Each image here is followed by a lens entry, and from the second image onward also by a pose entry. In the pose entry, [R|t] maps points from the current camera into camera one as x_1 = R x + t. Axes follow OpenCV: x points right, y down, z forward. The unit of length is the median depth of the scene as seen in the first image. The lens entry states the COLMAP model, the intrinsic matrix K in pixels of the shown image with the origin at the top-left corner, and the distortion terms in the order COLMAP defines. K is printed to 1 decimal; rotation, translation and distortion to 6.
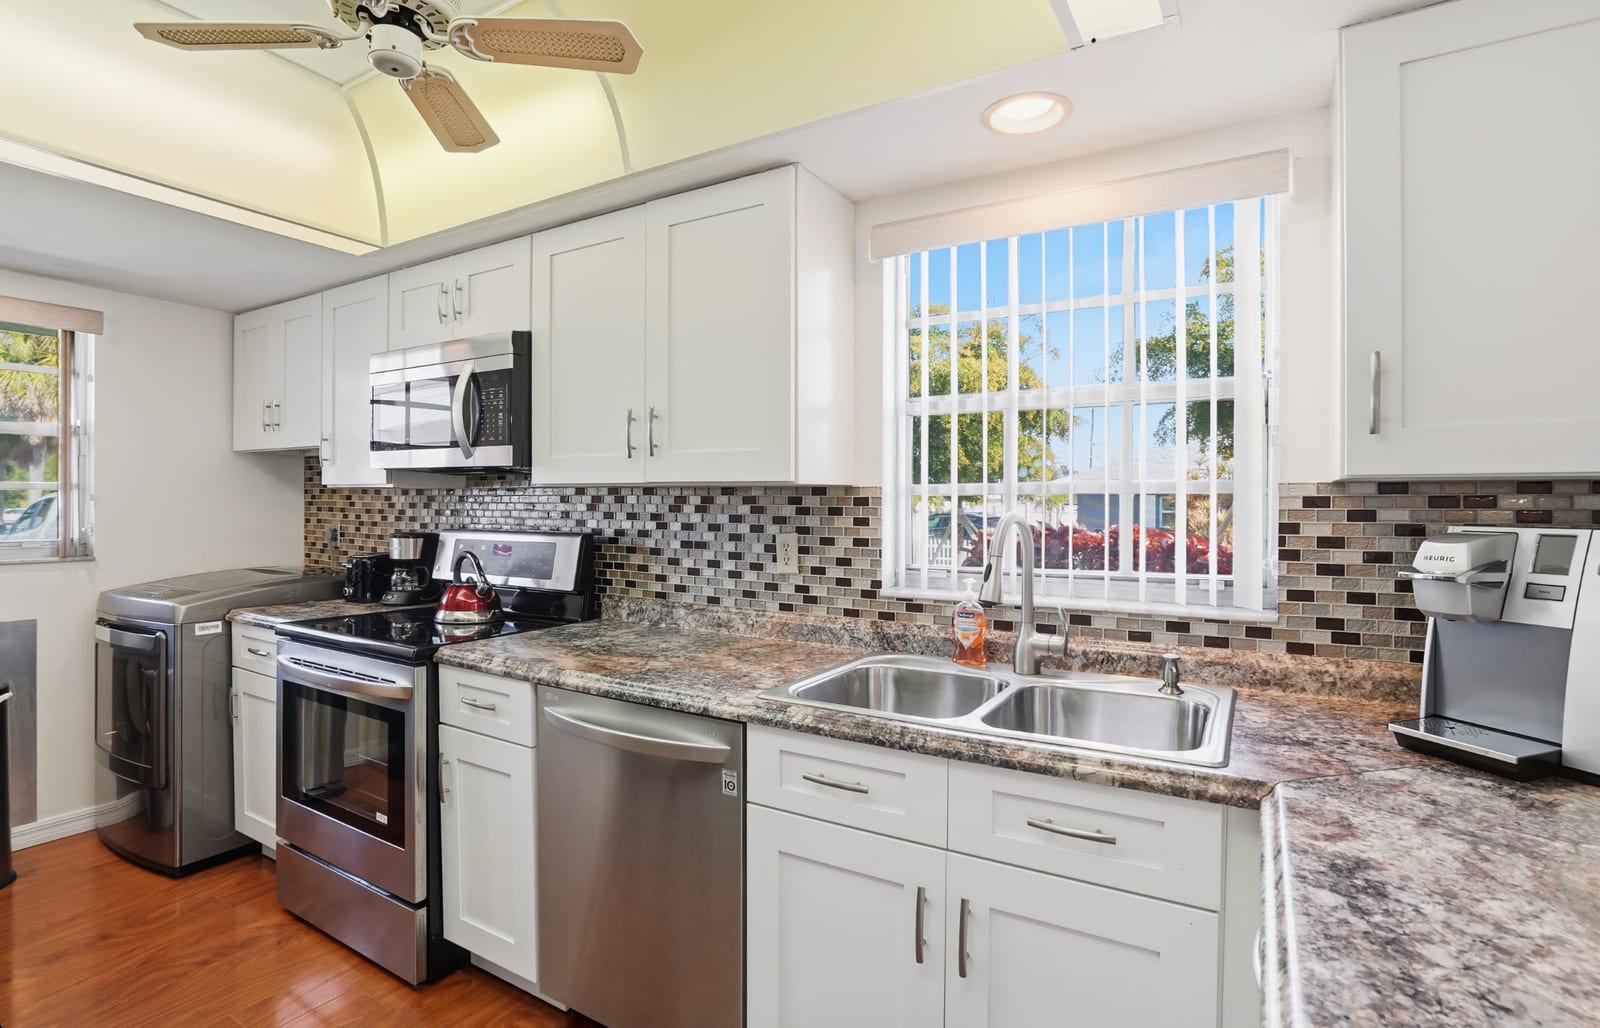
lens RADIAL K [[781.4, 0, 806.3], [0, 781.4, 494.4], [0, 0, 1]] dist [-0.066209, 0.028023]
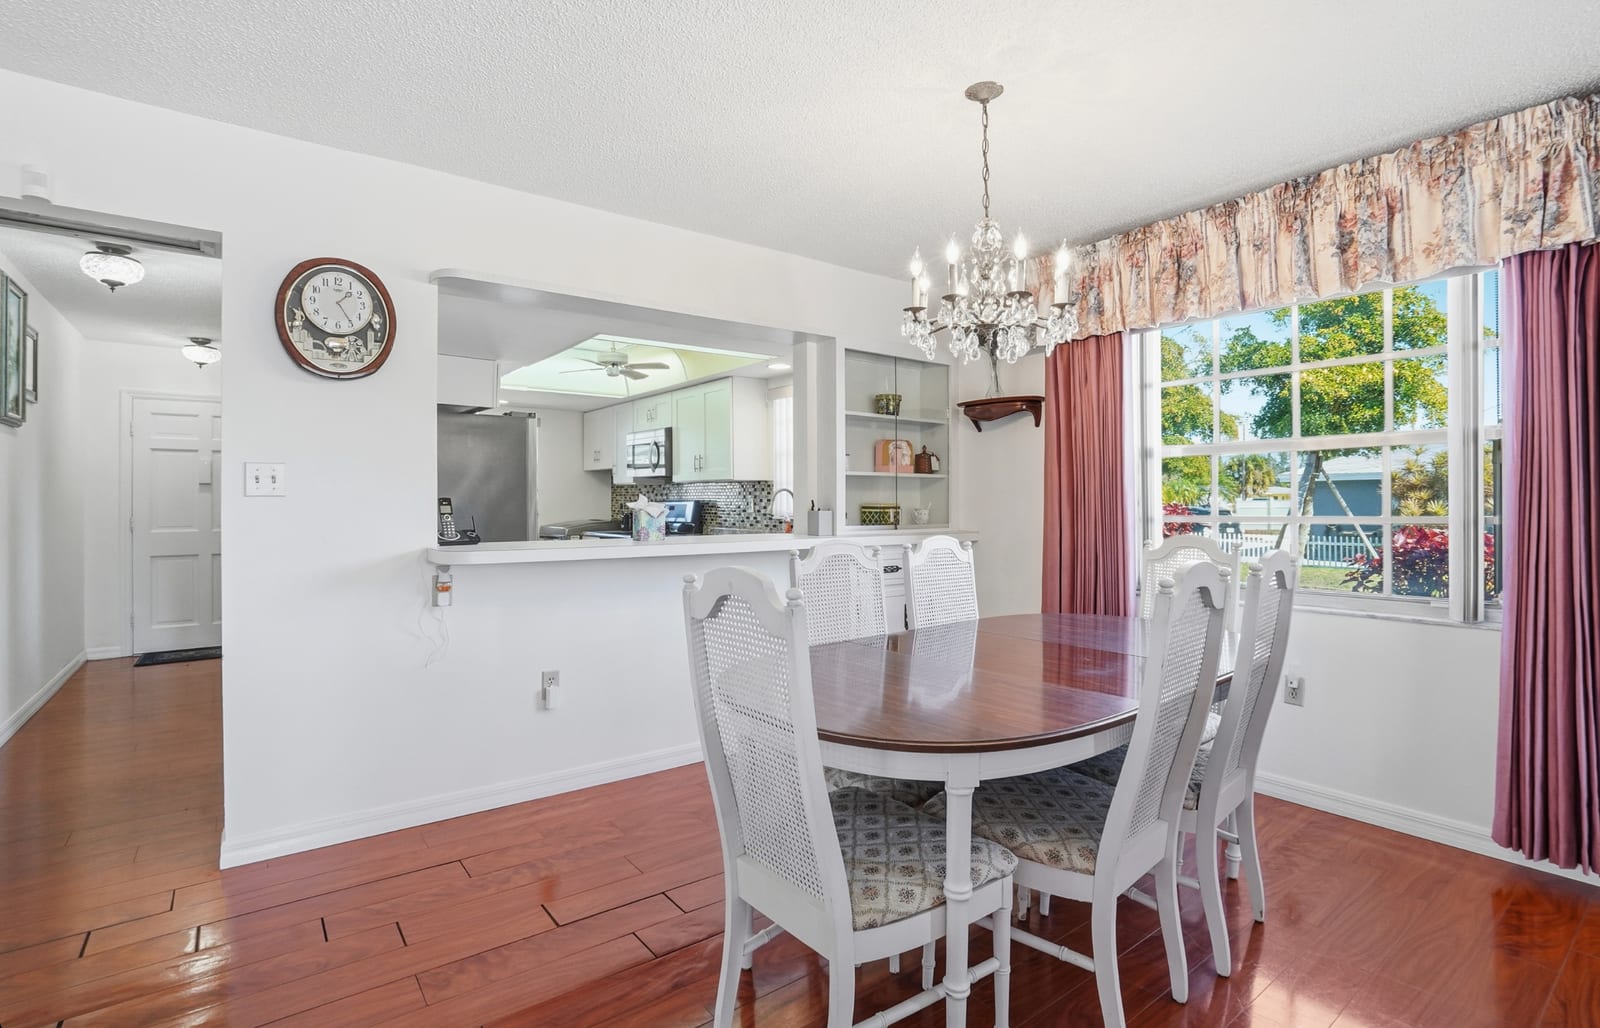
lens RADIAL K [[745.4, 0, 802.5], [0, 745.4, 507.2], [0, 0, 1]] dist [-0.031452, 0.000120]
pose [[0.927911, -0.004395, -0.372775, 1.074736], [0.008647, 0.999915, 0.009735, 0.055671], [0.372701, -0.012257, 0.927870, -1.311547]]
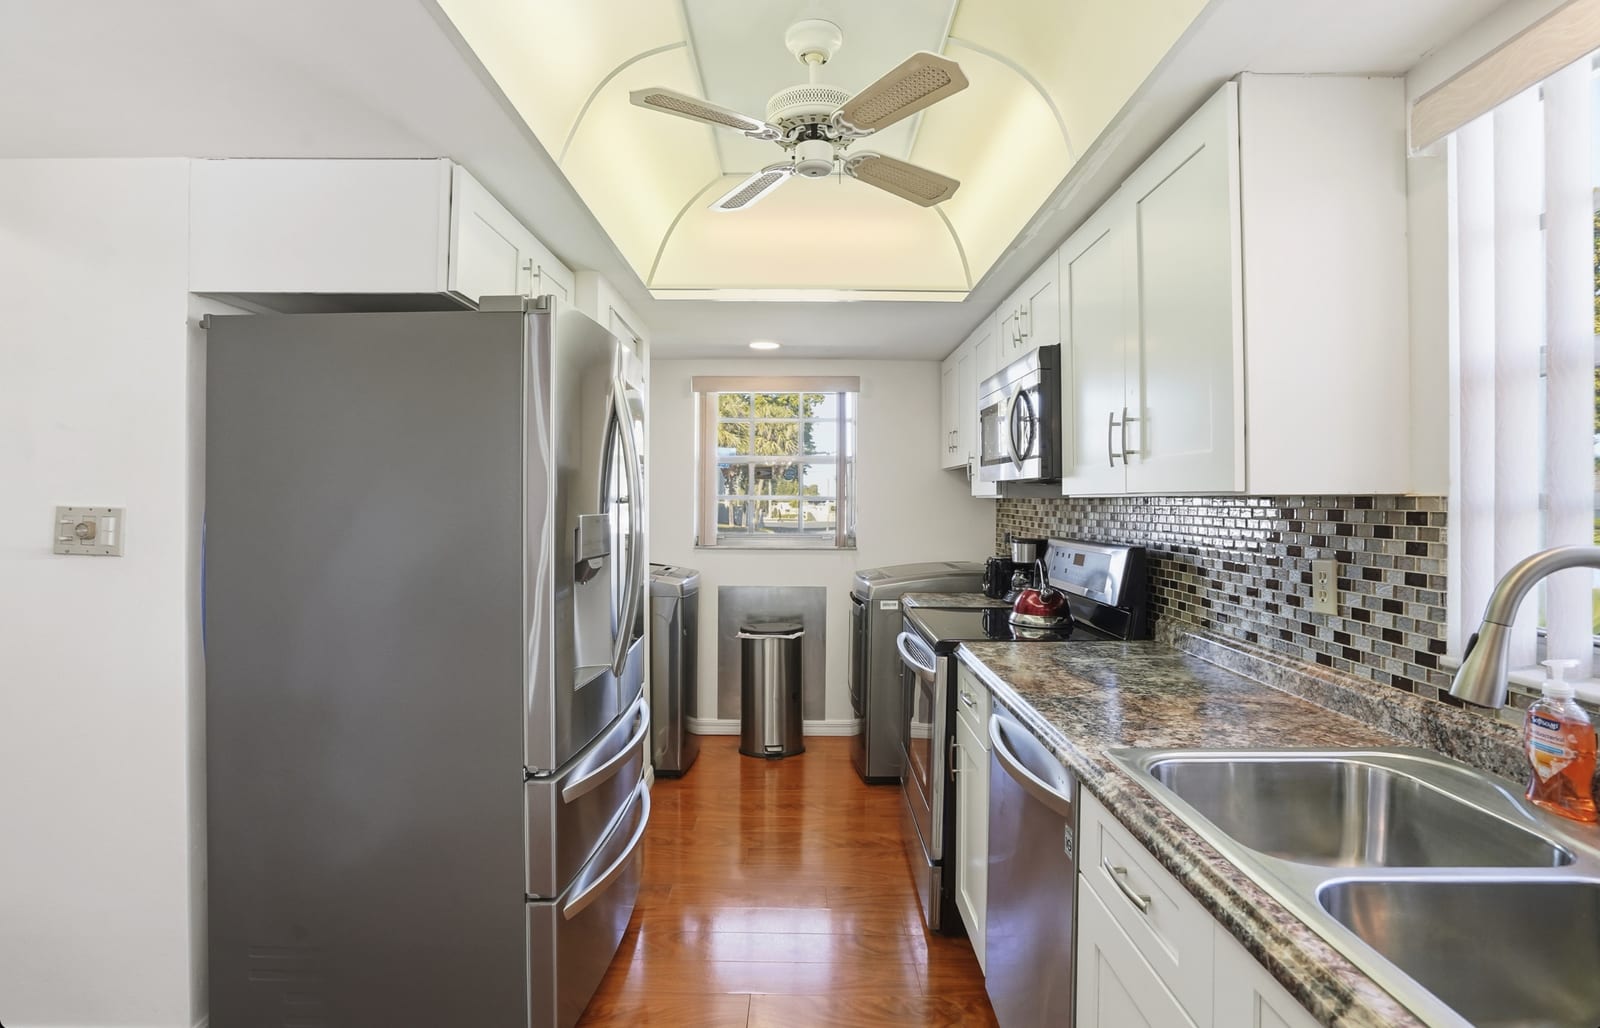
lens RADIAL K [[763.4, 0, 794.8], [0, 763.4, 491.1], [0, 0, 1]] dist [-0.057923, 0.027260]
pose [[0.506973, -0.013326, -0.861859, 0.316969], [0.005123, 0.999909, -0.012447, -0.008257], [0.861947, 0.001895, 0.506995, 0.201535]]
